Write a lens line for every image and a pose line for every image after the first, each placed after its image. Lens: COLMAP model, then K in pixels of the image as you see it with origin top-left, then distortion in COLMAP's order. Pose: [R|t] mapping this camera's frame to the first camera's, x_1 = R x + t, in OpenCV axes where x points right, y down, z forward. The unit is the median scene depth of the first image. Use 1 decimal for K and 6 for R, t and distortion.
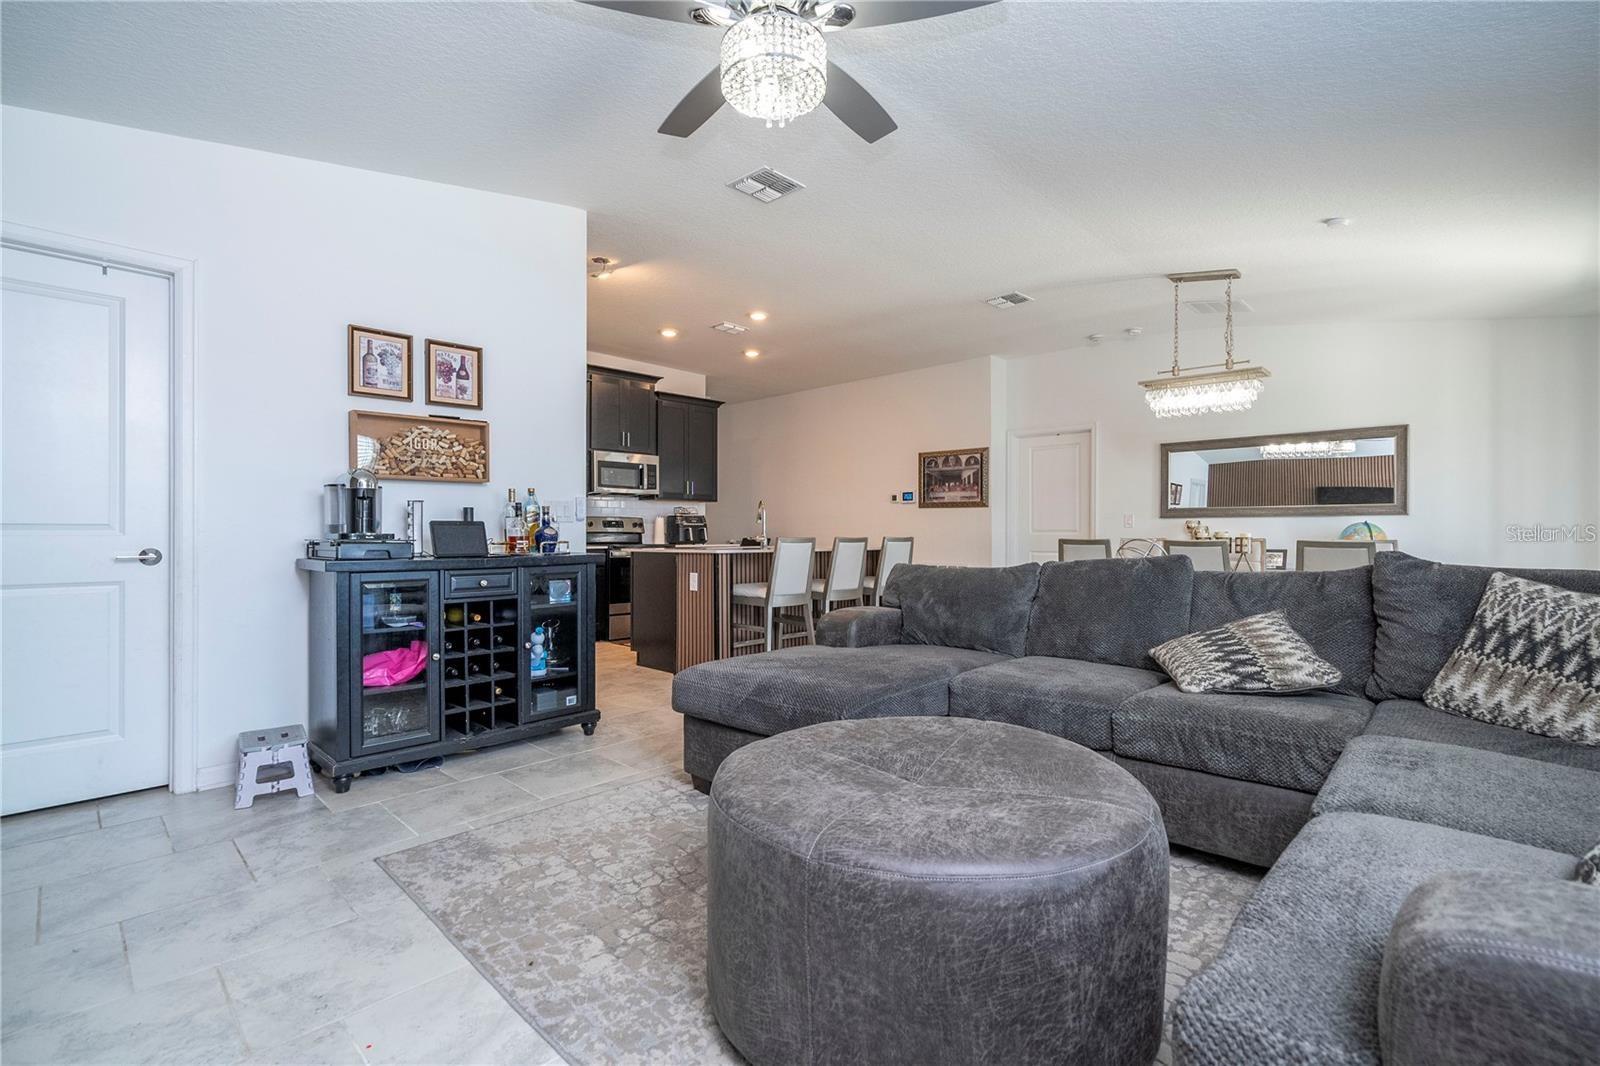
lens RADIAL K [[726.4, 0, 815.8], [0, 726.4, 528.1], [0, 0, 1]] dist [0.001740, 0.000800]
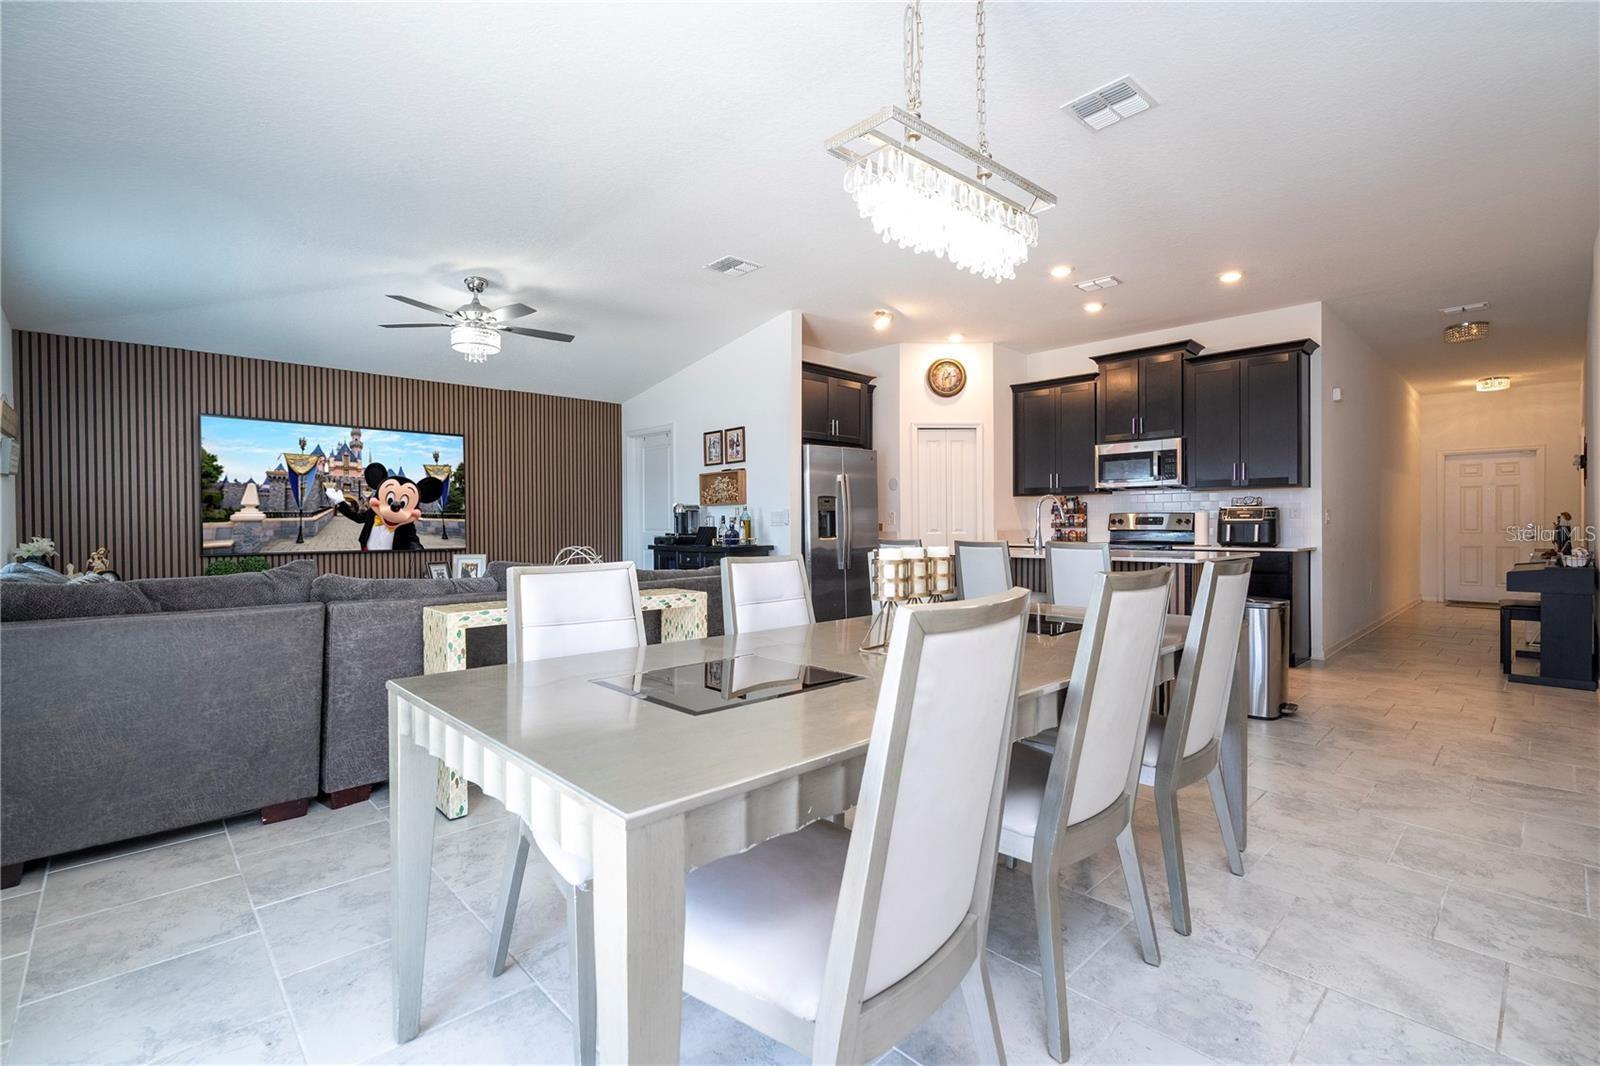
lens RADIAL K [[726.4, 0, 798.9], [0, 726.4, 528.6], [0, 0, 1]] dist [0.001740, 0.000800]
pose [[-0.033276, 0.006535, -0.999425, 1.067363], [0.011910, 0.999910, 0.006142, -0.010966], [0.999375, -0.011699, -0.033351, 0.999714]]
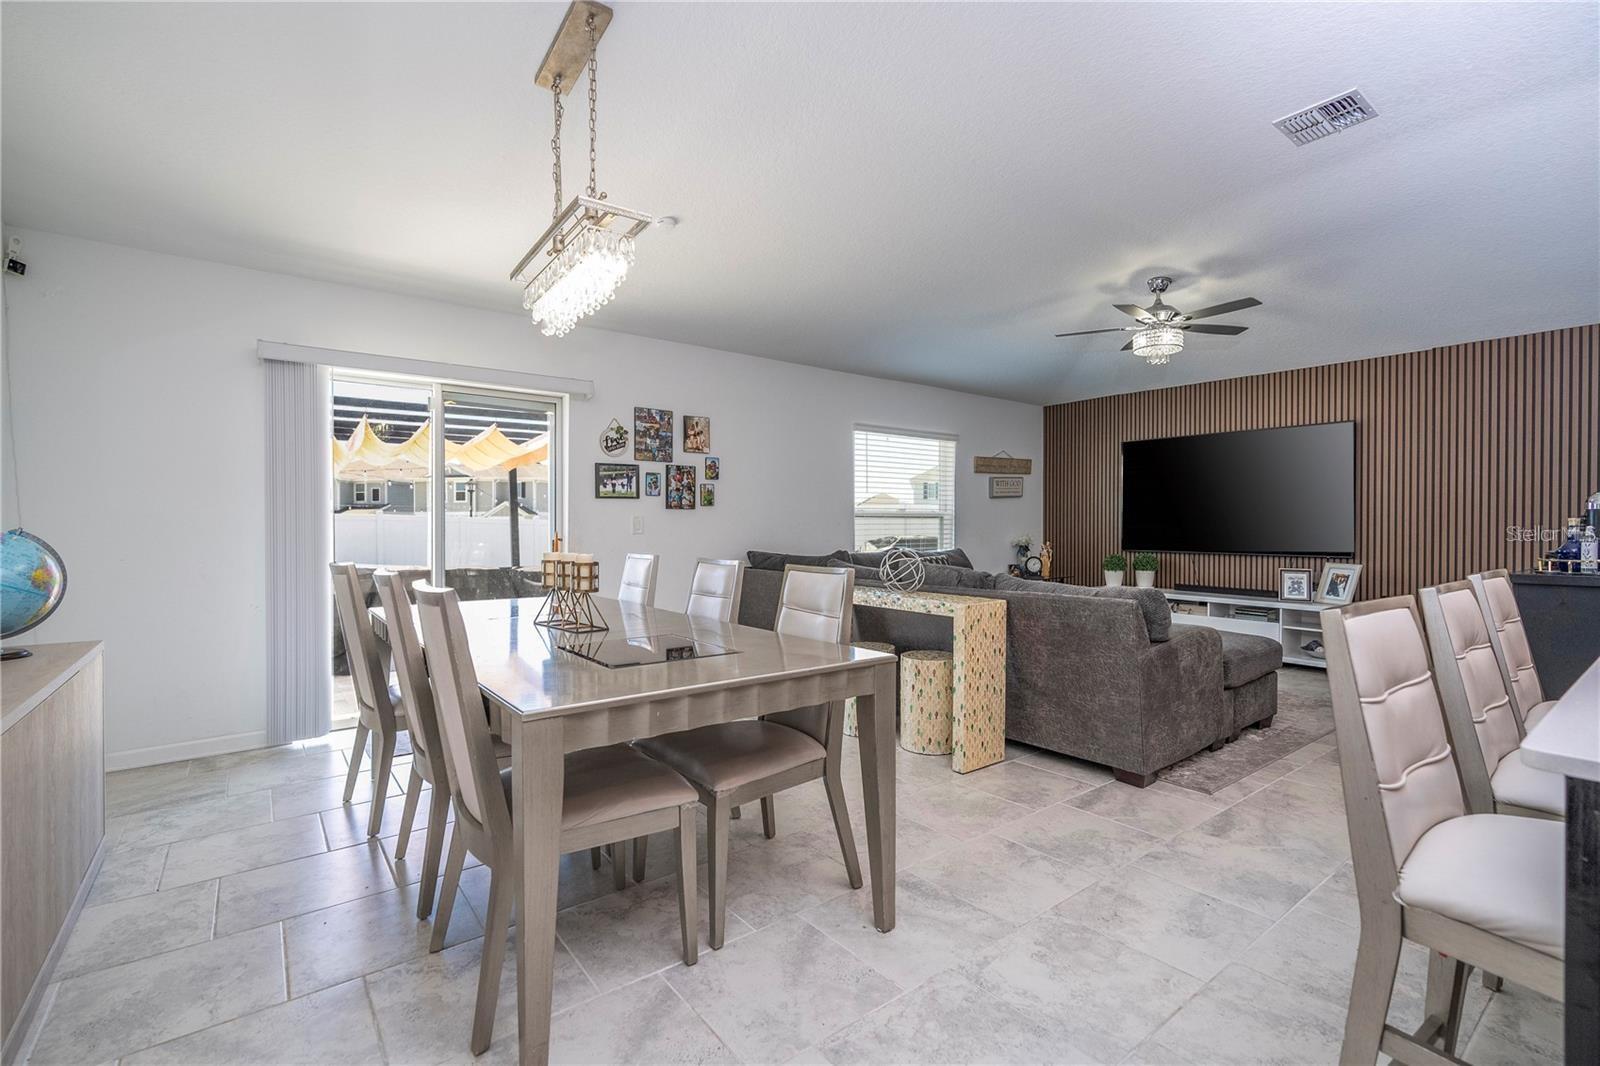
lens RADIAL K [[726.4, 0, 825.6], [0, 726.4, 527.7], [0, 0, 1]] dist [0.001740, 0.000800]
pose [[-0.991746, -0.002902, 0.128189, 0.356568], [-0.002689, 0.999995, 0.001834, -0.017858], [-0.128194, 0.001474, -0.991748, 1.600174]]
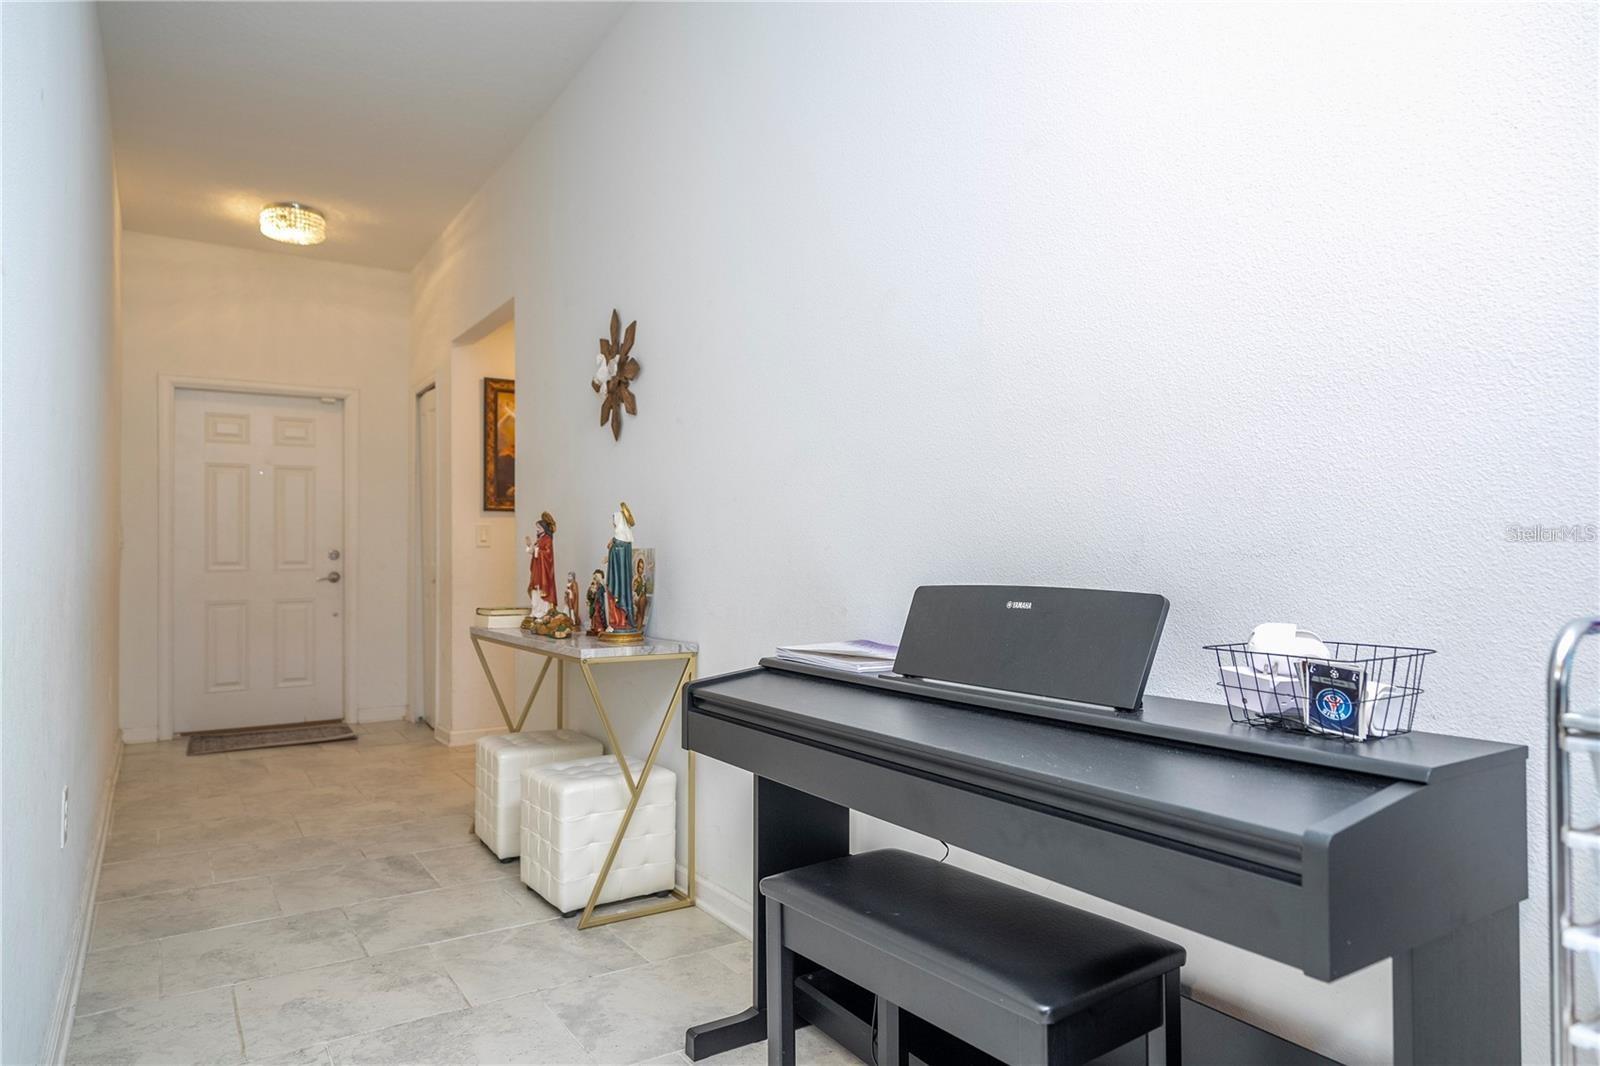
lens RADIAL K [[988.8, 0, 804.0], [0, 988.8, 535.7], [0, 0, 1]] dist [0.005587, 0.000968]
pose [[0.975207, -0.007553, -0.221166, -0.225644], [0.004167, 0.999867, -0.015769, 0.019496], [0.221255, 0.014457, 0.975109, 1.888293]]
